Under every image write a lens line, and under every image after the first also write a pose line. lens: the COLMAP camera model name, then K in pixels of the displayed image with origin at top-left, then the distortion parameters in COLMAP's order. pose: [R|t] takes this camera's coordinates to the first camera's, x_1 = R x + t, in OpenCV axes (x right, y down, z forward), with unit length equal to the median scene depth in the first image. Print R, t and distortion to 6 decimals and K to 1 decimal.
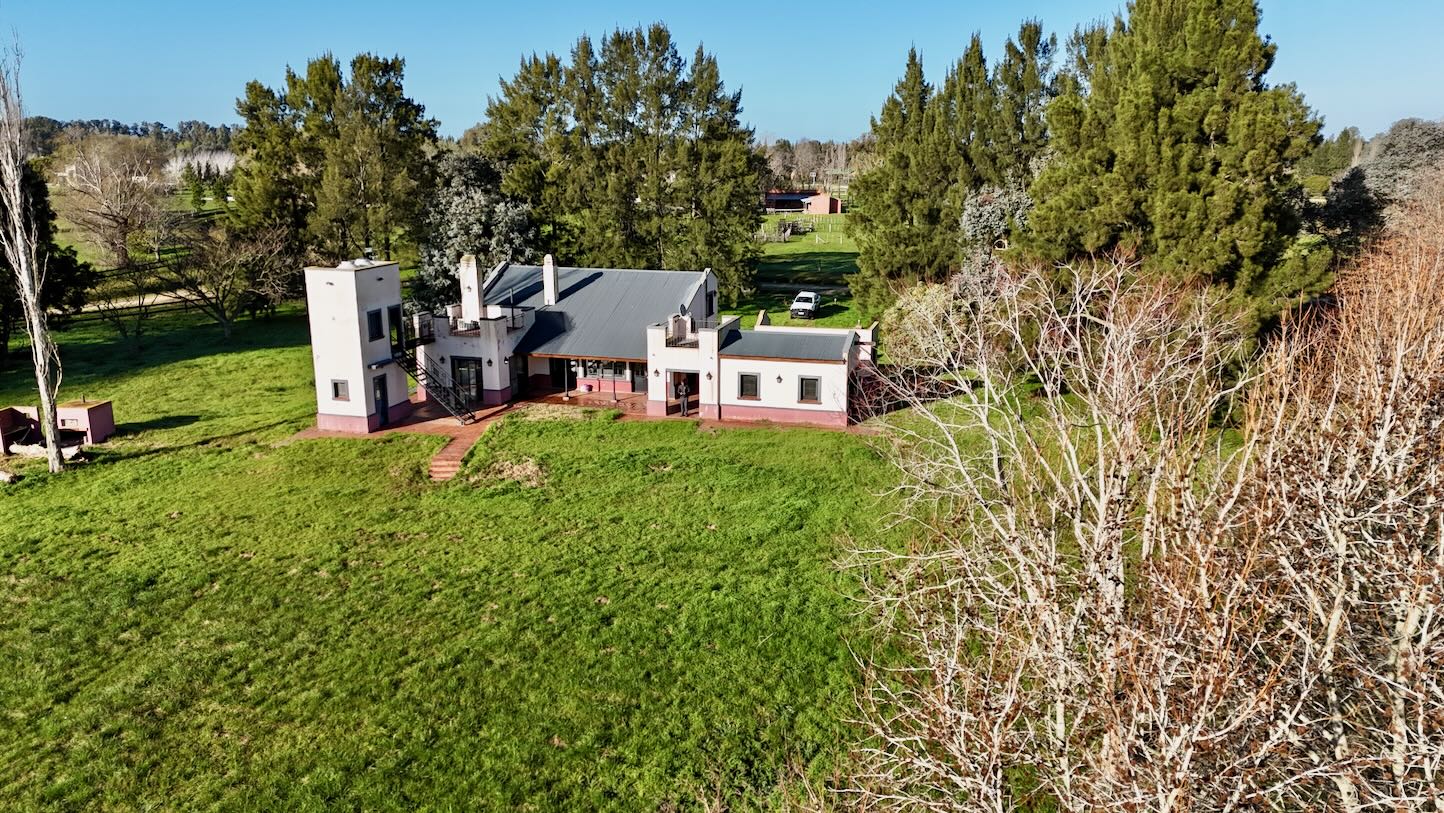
lens RADIAL K [[1036.5, 0, 724.4], [0, 1036.5, 402.3], [0, 0, 1]] dist [0.088288, -0.081590]
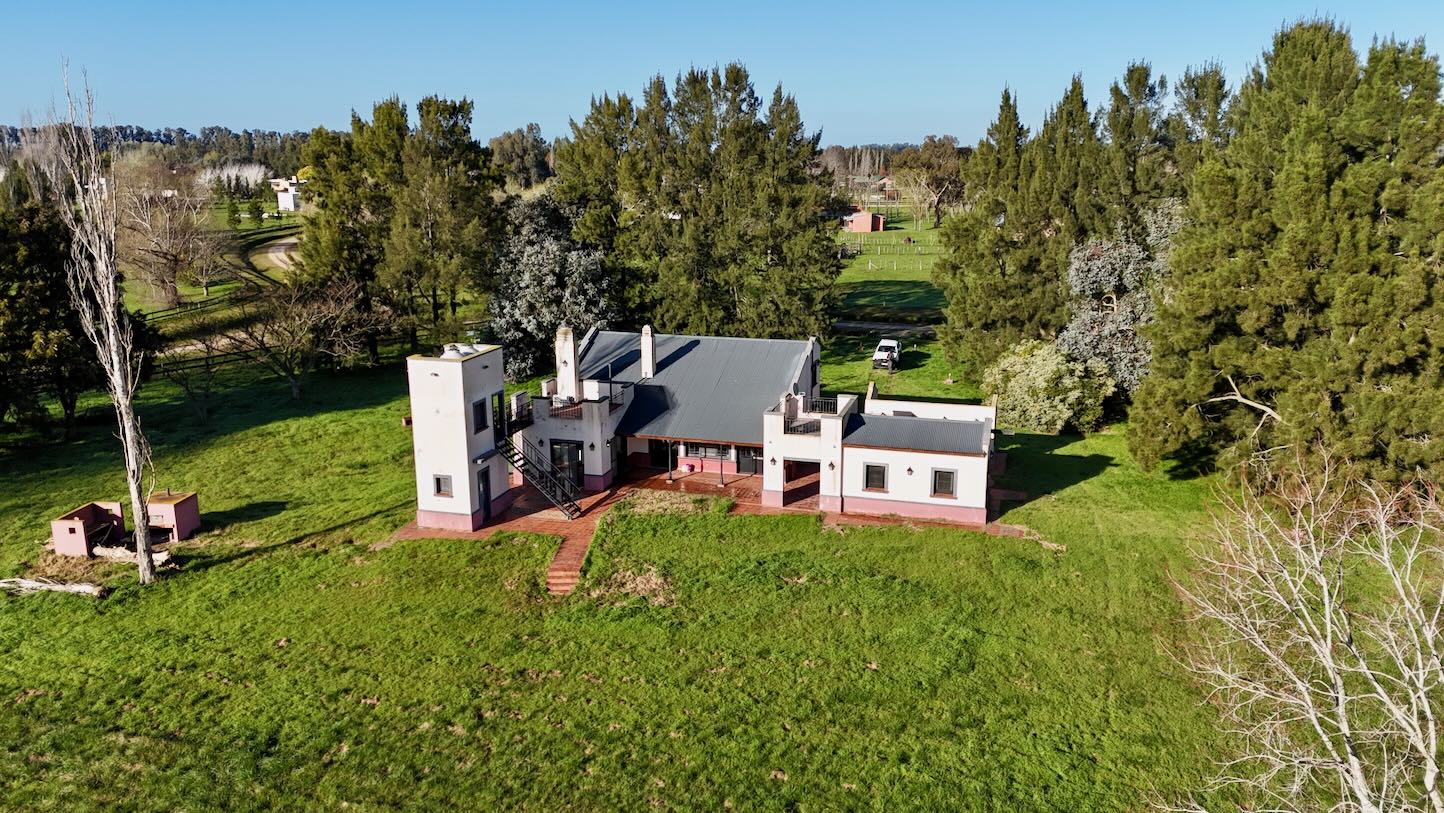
lens RADIAL K [[1036.5, 0, 725.7], [0, 1036.5, 403.1], [0, 0, 1]] dist [0.088288, -0.081590]
pose [[0.999900, -0.000136, -0.014147, -0.095015], [0.000136, 1.000000, -0.000058, -0.080592], [0.014147, 0.000057, 0.999900, 0.067709]]
